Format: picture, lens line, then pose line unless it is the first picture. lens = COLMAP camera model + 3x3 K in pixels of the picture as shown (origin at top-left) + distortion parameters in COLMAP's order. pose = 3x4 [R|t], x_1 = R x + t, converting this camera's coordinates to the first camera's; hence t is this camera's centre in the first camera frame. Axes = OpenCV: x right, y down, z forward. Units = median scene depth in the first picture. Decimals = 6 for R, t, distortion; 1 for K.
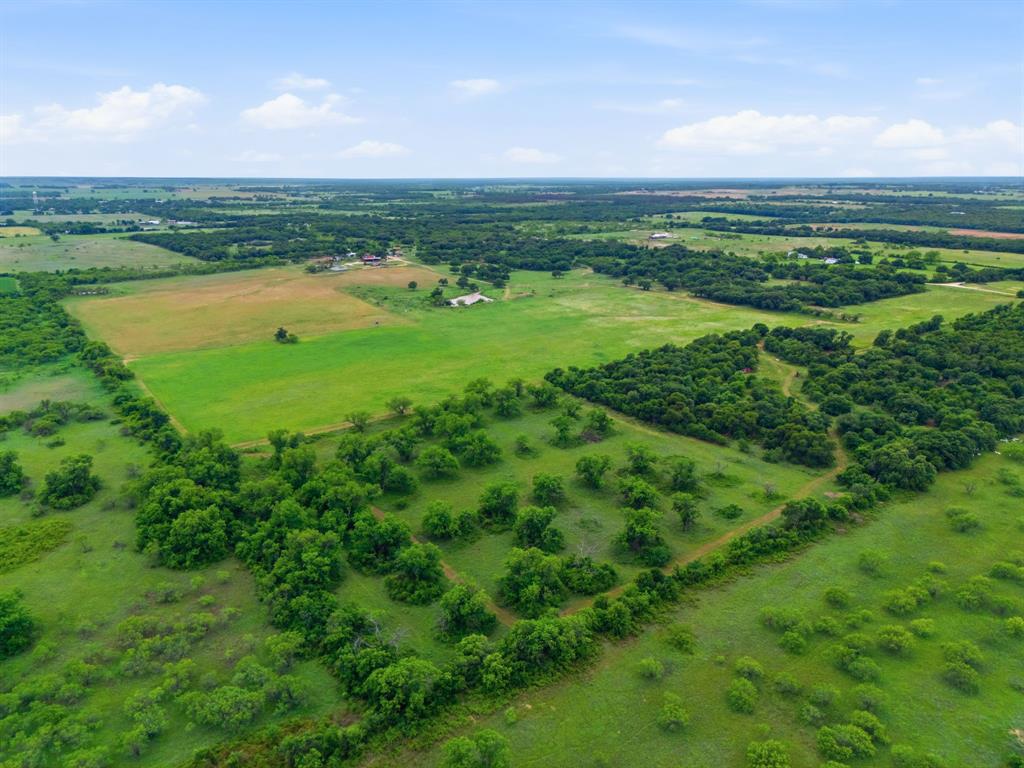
lens RADIAL K [[754.2, 0, 514.2], [0, 754.2, 387.0], [0, 0, 1]] dist [0.071497, -0.064993]
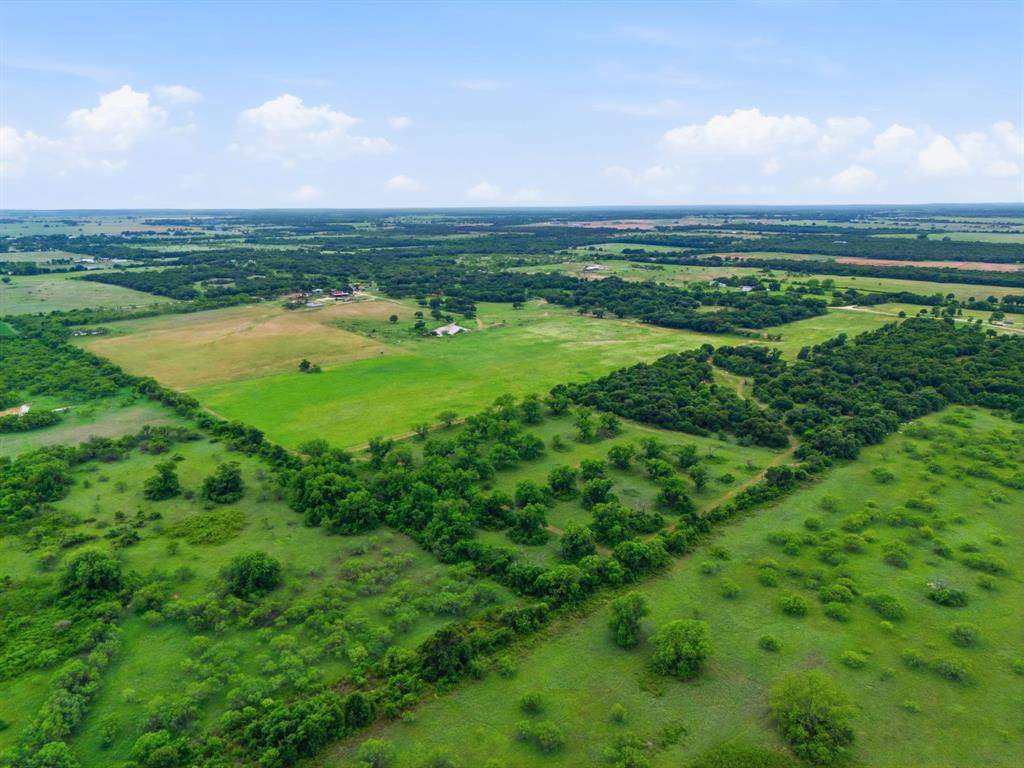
lens RADIAL K [[754.2, 0, 514.2], [0, 754.2, 387.0], [0, 0, 1]] dist [0.071497, -0.064993]
pose [[0.992370, -0.035458, 0.118087, -0.186556], [0.039524, 0.998697, -0.032269, 0.018416], [-0.116789, 0.036690, 0.992479, -0.244492]]
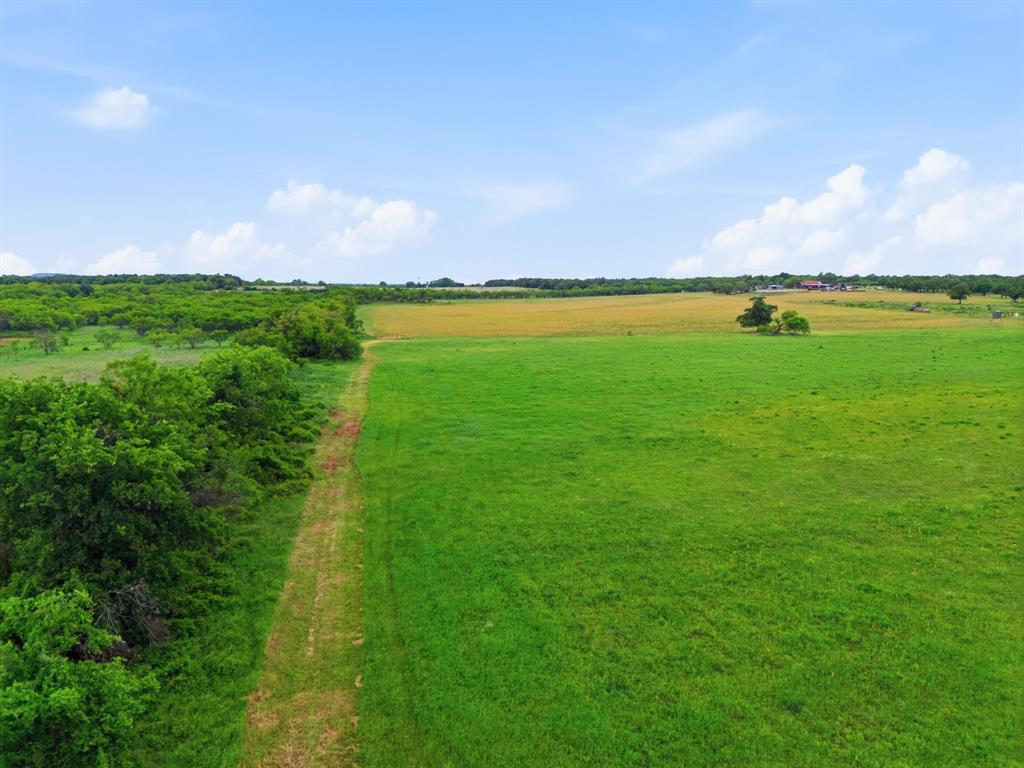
lens RADIAL K [[754.2, 0, 514.2], [0, 754.2, 387.0], [0, 0, 1]] dist [0.071497, -0.064993]
pose [[0.907655, 0.060229, -0.415374, -0.371347], [-0.117724, 0.986457, -0.114208, 0.031067], [0.402870, 0.152561, 0.902453, 0.894408]]
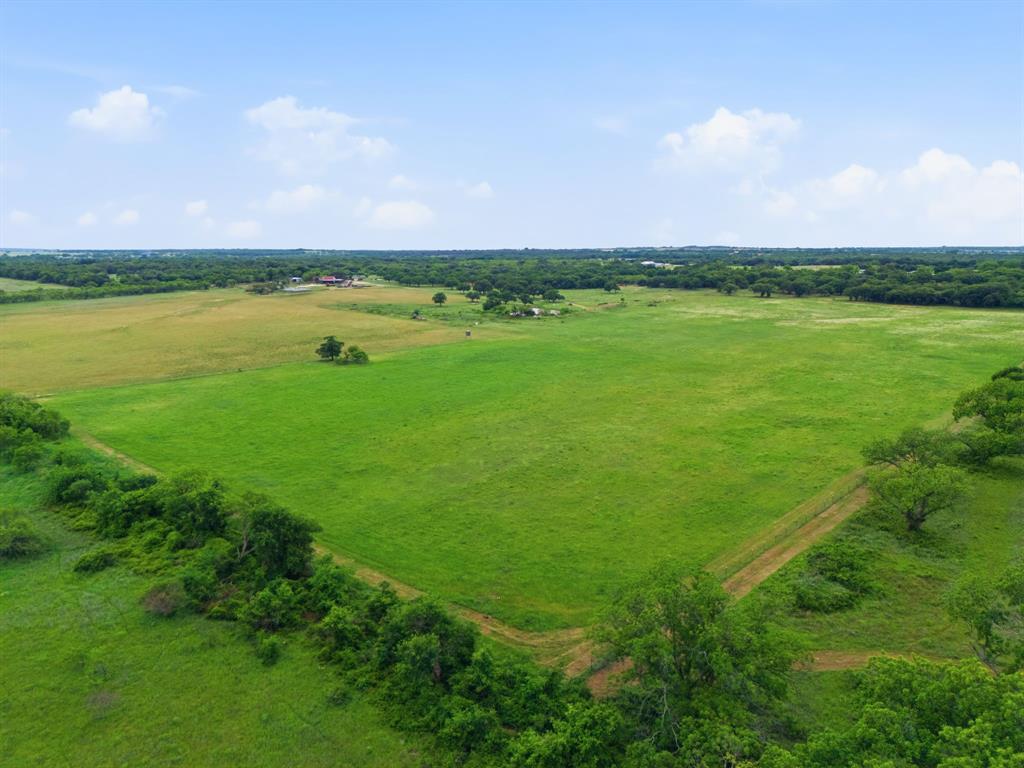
lens RADIAL K [[754.2, 0, 514.2], [0, 754.2, 387.0], [0, 0, 1]] dist [0.071497, -0.064993]
pose [[0.979412, -0.040035, 0.197860, -0.412780], [0.058184, 0.994527, -0.086778, 0.014159], [-0.193303, 0.096504, 0.976382, 0.668331]]
